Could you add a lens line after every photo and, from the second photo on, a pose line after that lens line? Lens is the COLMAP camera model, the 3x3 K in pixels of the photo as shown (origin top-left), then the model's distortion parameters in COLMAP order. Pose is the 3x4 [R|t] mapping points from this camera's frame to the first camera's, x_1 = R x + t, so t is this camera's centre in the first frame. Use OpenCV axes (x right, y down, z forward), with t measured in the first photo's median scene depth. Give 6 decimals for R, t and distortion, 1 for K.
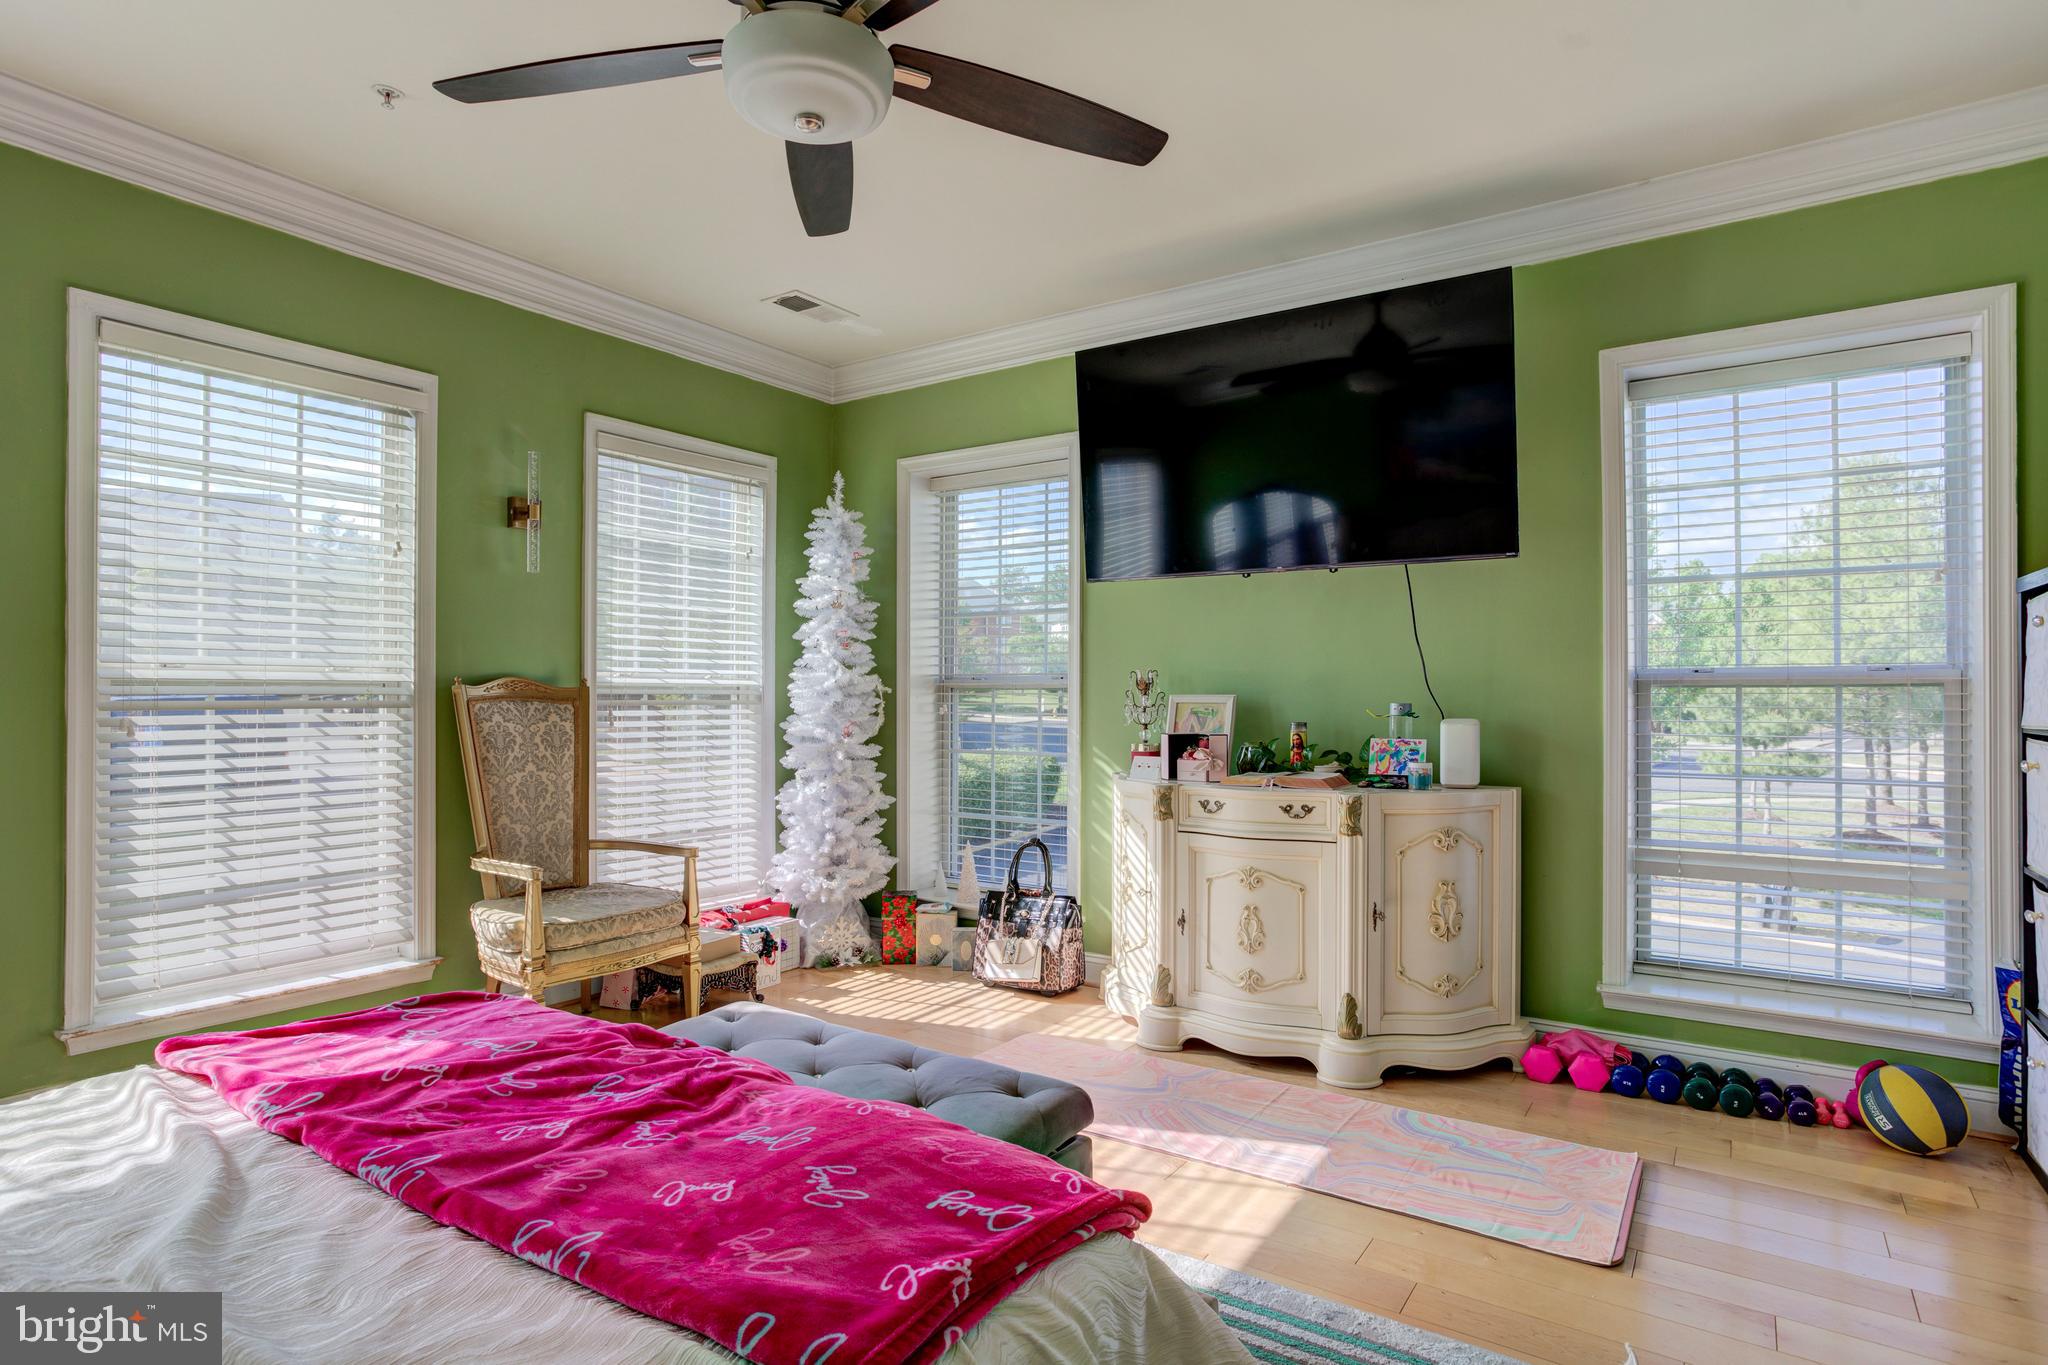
lens RADIAL K [[1066.7, 0, 1009.4], [0, 1066.7, 687.4], [0, 0, 1]] dist [-0.065677, 0.032207]
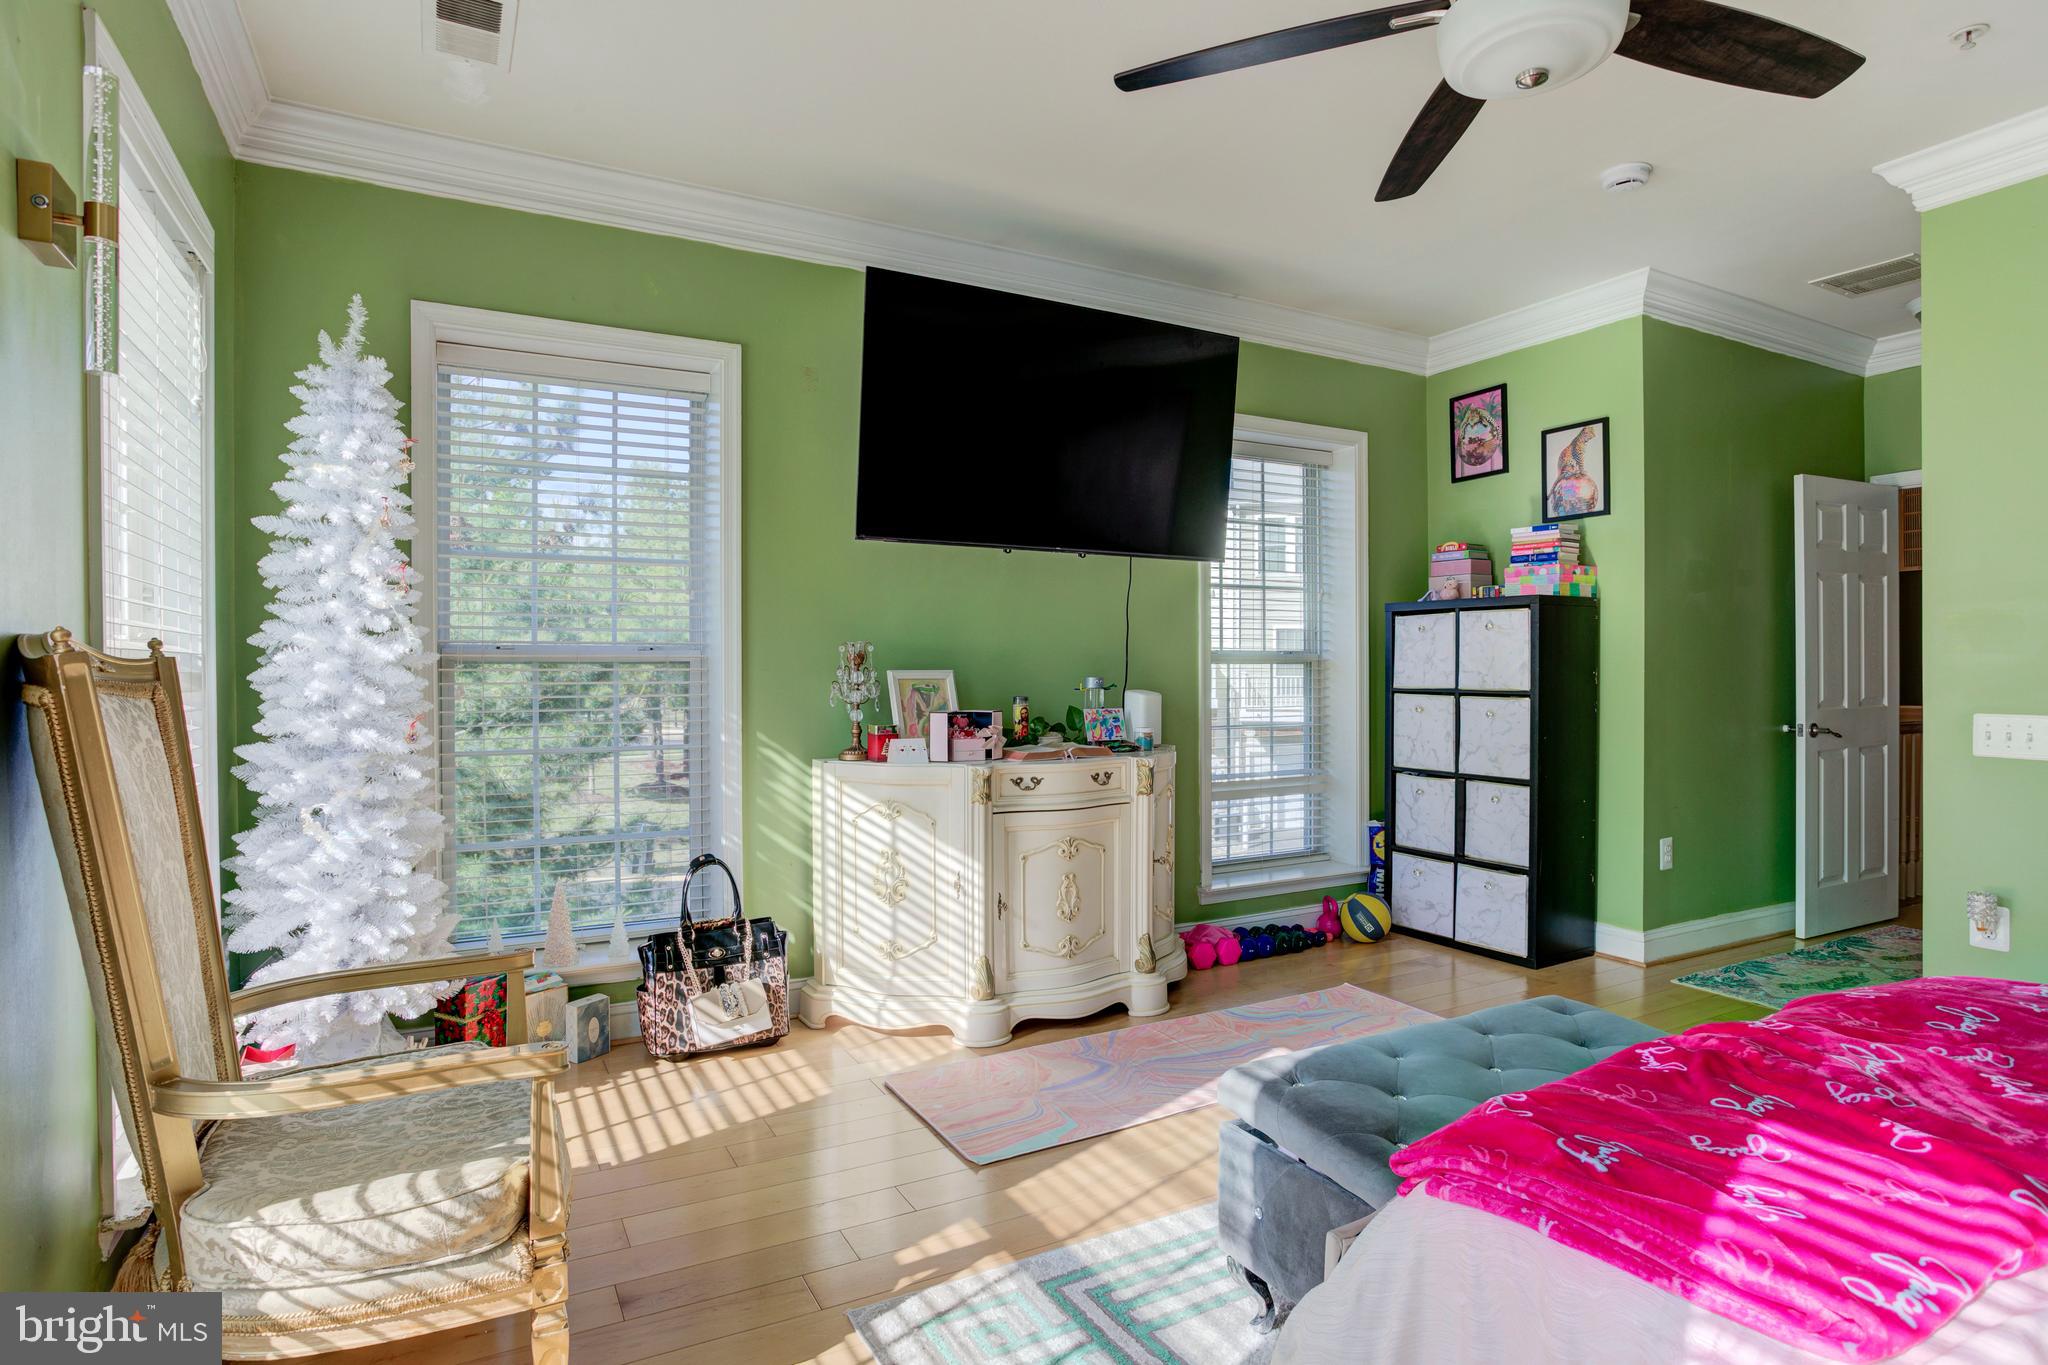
lens RADIAL K [[1091.5, 0, 1028.9], [0, 1091.5, 672.0], [0, 0, 1]] dist [-0.066943, 0.034731]
pose [[0.448172, -0.006519, 0.893924, -0.709362], [-0.007063, 0.999916, 0.010834, -0.003104], [-0.893919, -0.011169, 0.448088, 0.535498]]
